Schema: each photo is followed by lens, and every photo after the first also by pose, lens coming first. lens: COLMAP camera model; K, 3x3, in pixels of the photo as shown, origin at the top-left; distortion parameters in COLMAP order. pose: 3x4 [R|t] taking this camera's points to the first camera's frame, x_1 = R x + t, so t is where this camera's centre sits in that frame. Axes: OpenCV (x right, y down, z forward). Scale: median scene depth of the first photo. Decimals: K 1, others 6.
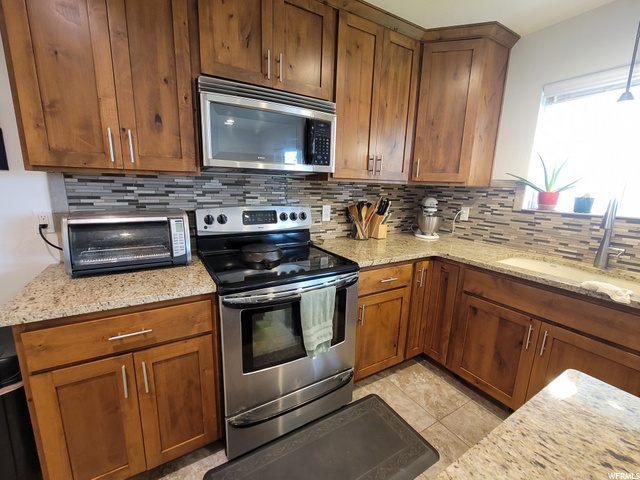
lens RADIAL K [[275.1, 0, 317.0], [0, 275.1, 241.7], [0, 0, 1]] dist [-0.009975, 0.002093]
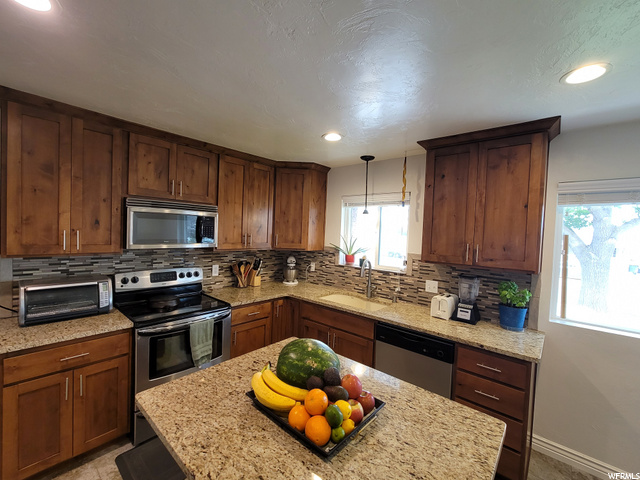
lens RADIAL K [[275.1, 0, 318.3], [0, 275.1, 239.8], [0, 0, 1]] dist [-0.009975, 0.002093]
pose [[0.950098, 0.000183, 0.311952, 0.145524], [0.050048, 0.986957, -0.153009, -0.022911], [-0.307911, 0.160986, 0.937696, -0.801242]]
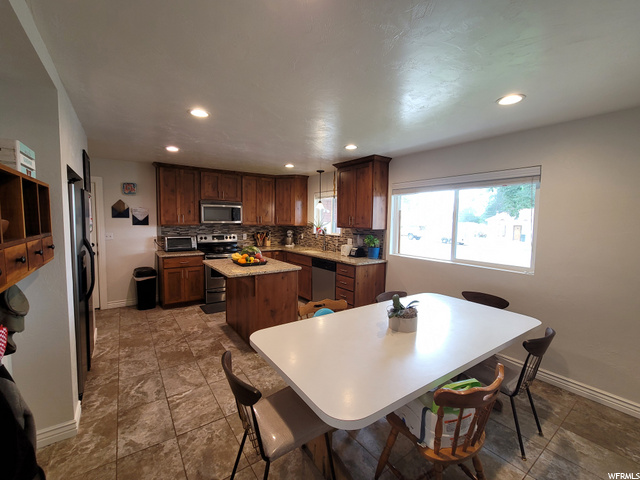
lens RADIAL K [[275.1, 0, 319.2], [0, 275.1, 240.8], [0, 0, 1]] dist [-0.009975, 0.002093]
pose [[0.995791, -0.021212, 0.089166, 0.777899], [0.032022, 0.992062, -0.121603, 0.431358], [-0.085879, 0.123947, 0.988566, -2.569425]]
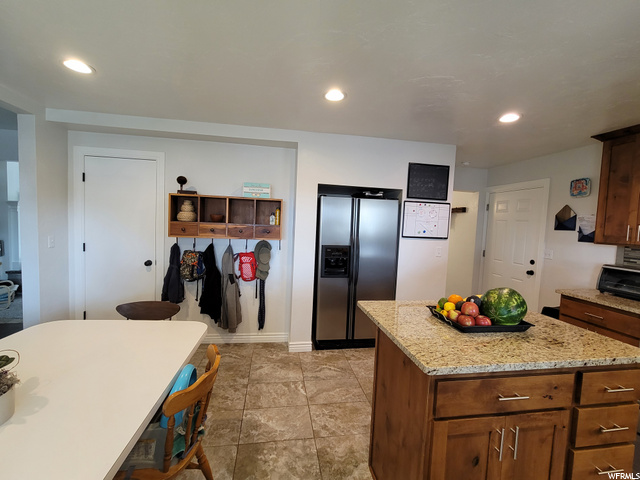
lens RADIAL K [[275.1, 0, 316.5], [0, 275.1, 239.7], [0, 0, 1]] dist [-0.009975, 0.002093]
pose [[-0.366462, 0.014167, -0.930325, 1.611919], [-0.241865, 0.964060, 0.109953, 0.030136], [0.898447, 0.265307, -0.349864, -0.306051]]
